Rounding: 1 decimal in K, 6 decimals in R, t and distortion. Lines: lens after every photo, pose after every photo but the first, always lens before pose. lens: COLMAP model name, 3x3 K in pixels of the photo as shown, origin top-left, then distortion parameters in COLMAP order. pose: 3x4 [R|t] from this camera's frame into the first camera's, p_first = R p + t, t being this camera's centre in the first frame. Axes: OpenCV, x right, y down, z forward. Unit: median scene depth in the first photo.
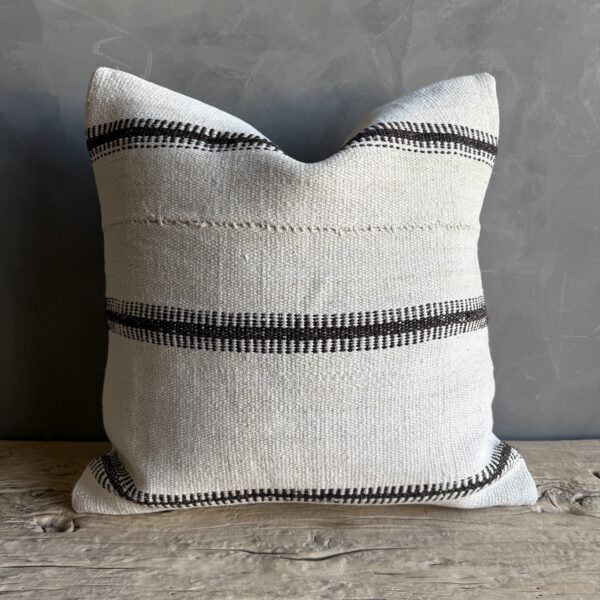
lens RADIAL K [[533.7, 0, 304.3], [0, 533.7, 298.3], [0, 0, 1]] dist [-0.024482, 0.007024]
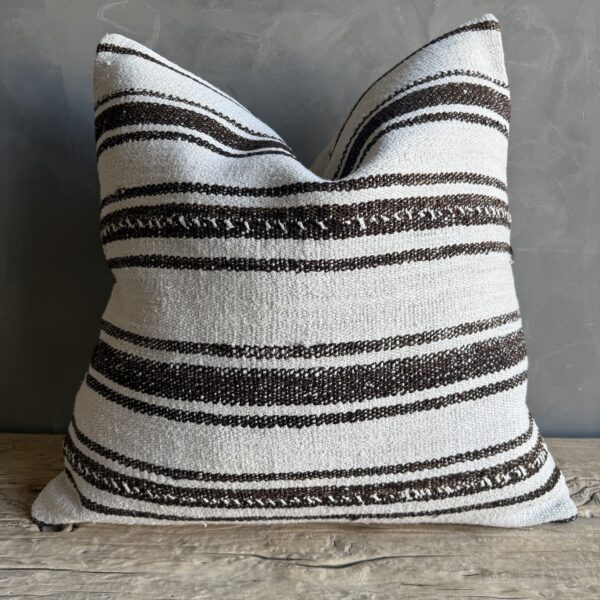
lens RADIAL K [[533.7, 0, 307.6], [0, 533.7, 292.6], [0, 0, 1]] dist [-0.024482, 0.007024]
pose [[0.999085, -0.003446, -0.042633, 0.014136], [0.003093, 0.999960, -0.008350, 0.036063], [0.042660, 0.008210, 0.999056, 0.097405]]
